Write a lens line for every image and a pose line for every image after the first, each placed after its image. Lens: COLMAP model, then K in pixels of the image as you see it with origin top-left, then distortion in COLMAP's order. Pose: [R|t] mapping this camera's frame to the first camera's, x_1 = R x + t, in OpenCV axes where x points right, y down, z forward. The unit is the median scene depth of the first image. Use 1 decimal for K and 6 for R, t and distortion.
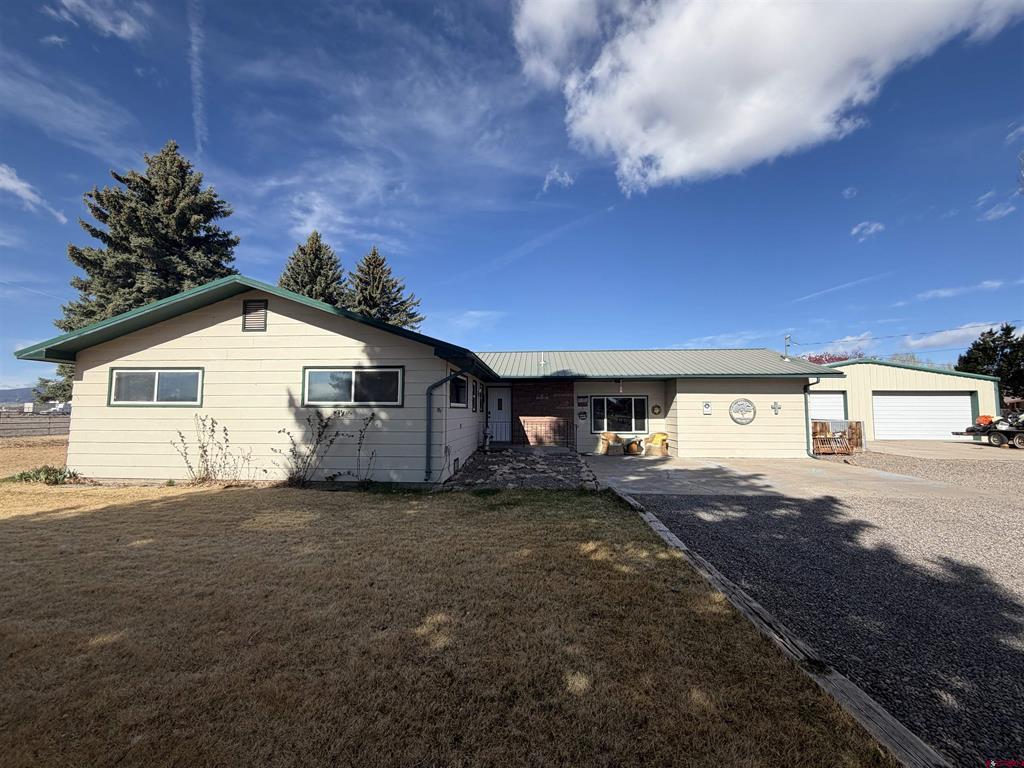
lens RADIAL K [[406.4, 0, 511.2], [0, 406.4, 387.0], [0, 0, 1]] dist [-0.000893, 0.000104]
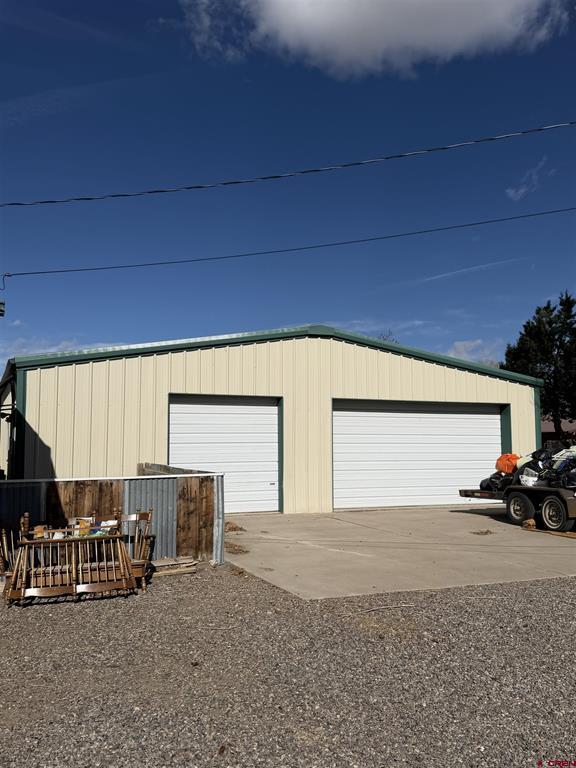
lens RADIAL K [[713.7, 0, 288.0], [0, 713.7, 384.0], [0, 0, 1]] dist [0.098330, 0.000365]
pose [[0.886820, 0.035687, 0.460736, 0.484159], [-0.024886, 0.999255, -0.029498, 0.016972], [-0.461445, 0.014694, 0.887047, 0.327709]]
